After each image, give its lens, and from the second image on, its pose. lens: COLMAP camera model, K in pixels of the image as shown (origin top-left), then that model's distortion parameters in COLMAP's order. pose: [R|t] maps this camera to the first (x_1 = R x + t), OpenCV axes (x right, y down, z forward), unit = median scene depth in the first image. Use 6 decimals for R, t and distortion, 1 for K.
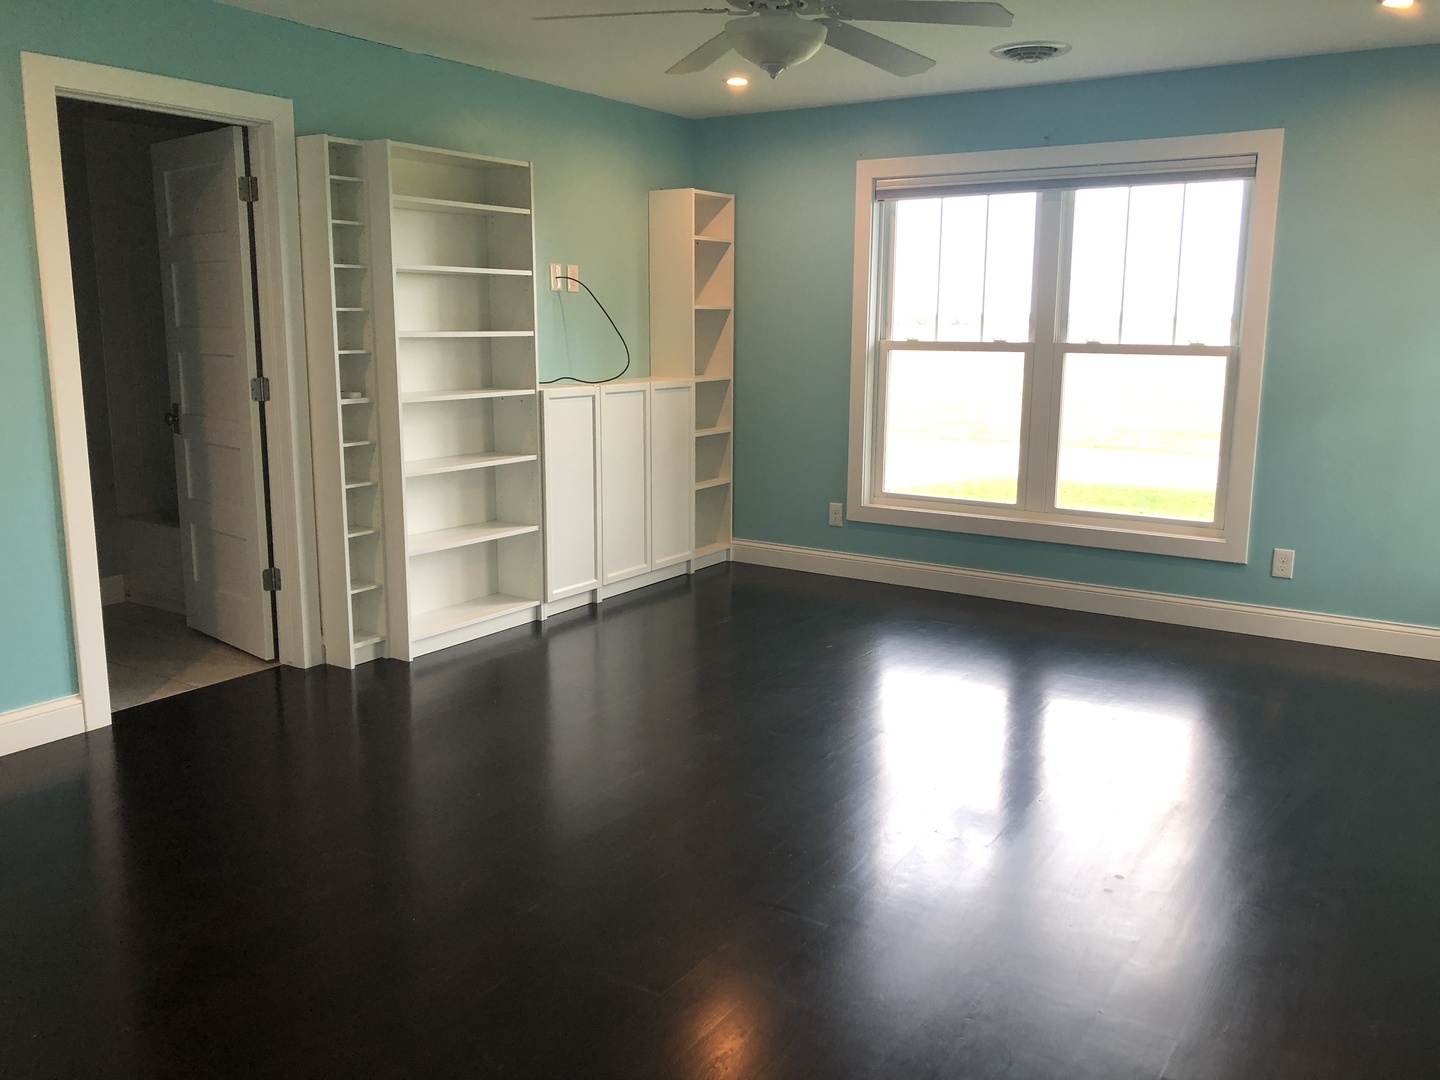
lens RADIAL K [[1173.9, 0, 710.7], [0, 1173.9, 531.0], [0, 0, 1]] dist [0.002946, -0.001037]
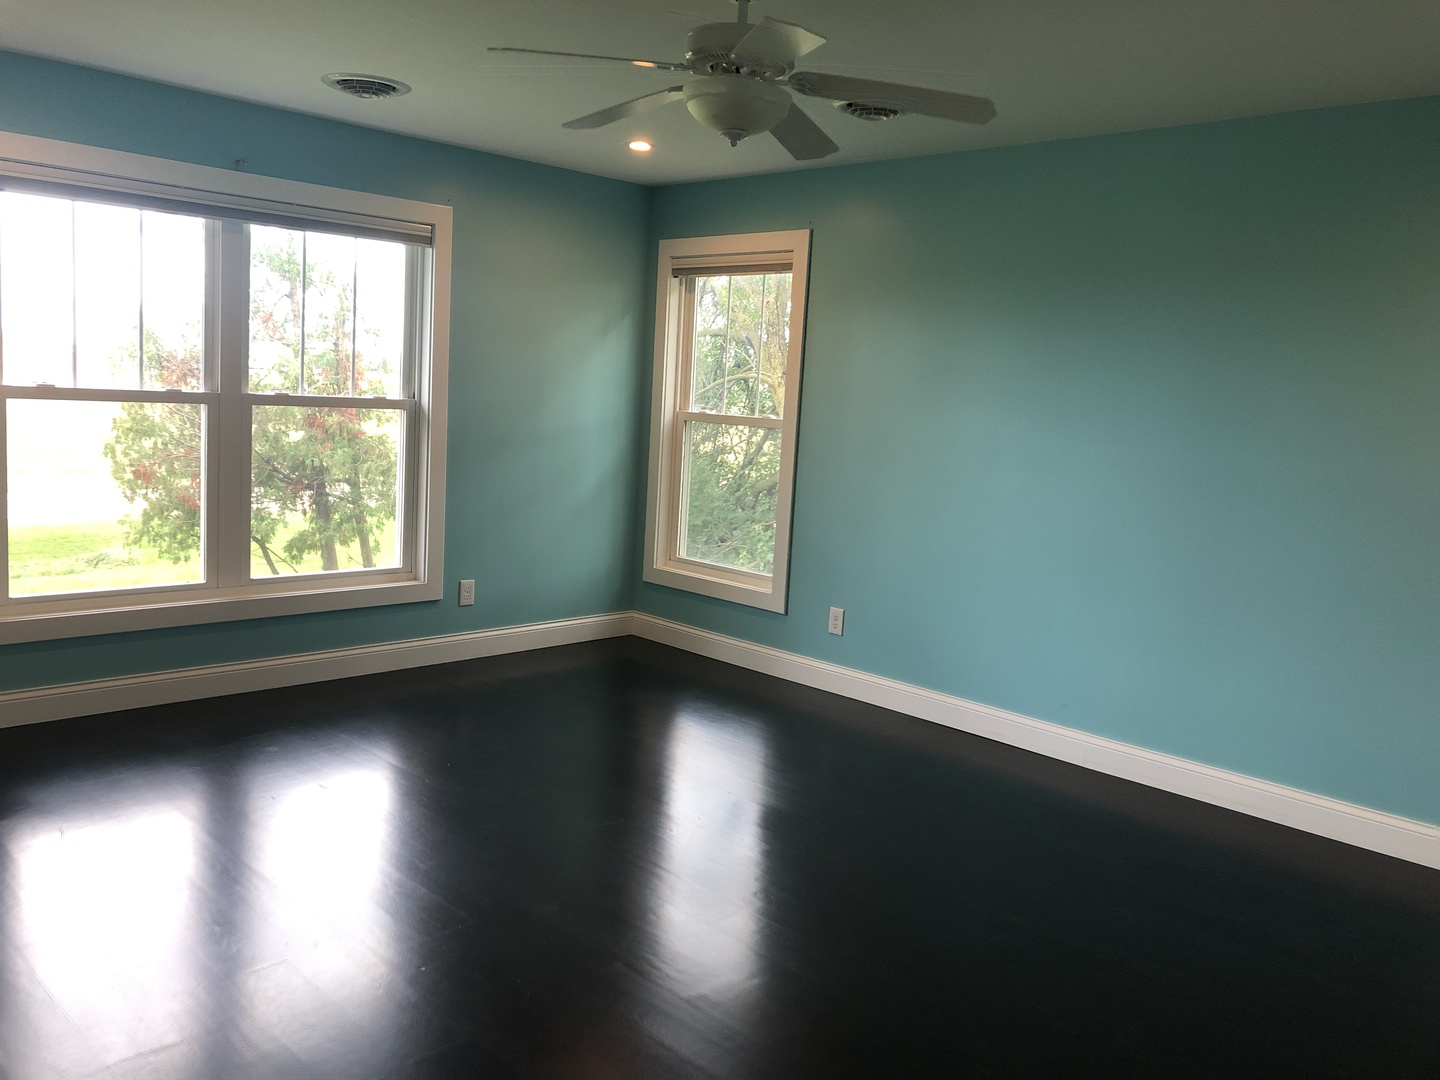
lens RADIAL K [[1173.9, 0, 710.7], [0, 1173.9, 531.0], [0, 0, 1]] dist [0.002946, -0.001037]
pose [[0.206896, -0.112368, 0.971889, -0.522440], [0.130290, 0.987699, 0.086459, -0.092555], [-0.969649, 0.108739, 0.218991, 0.497158]]
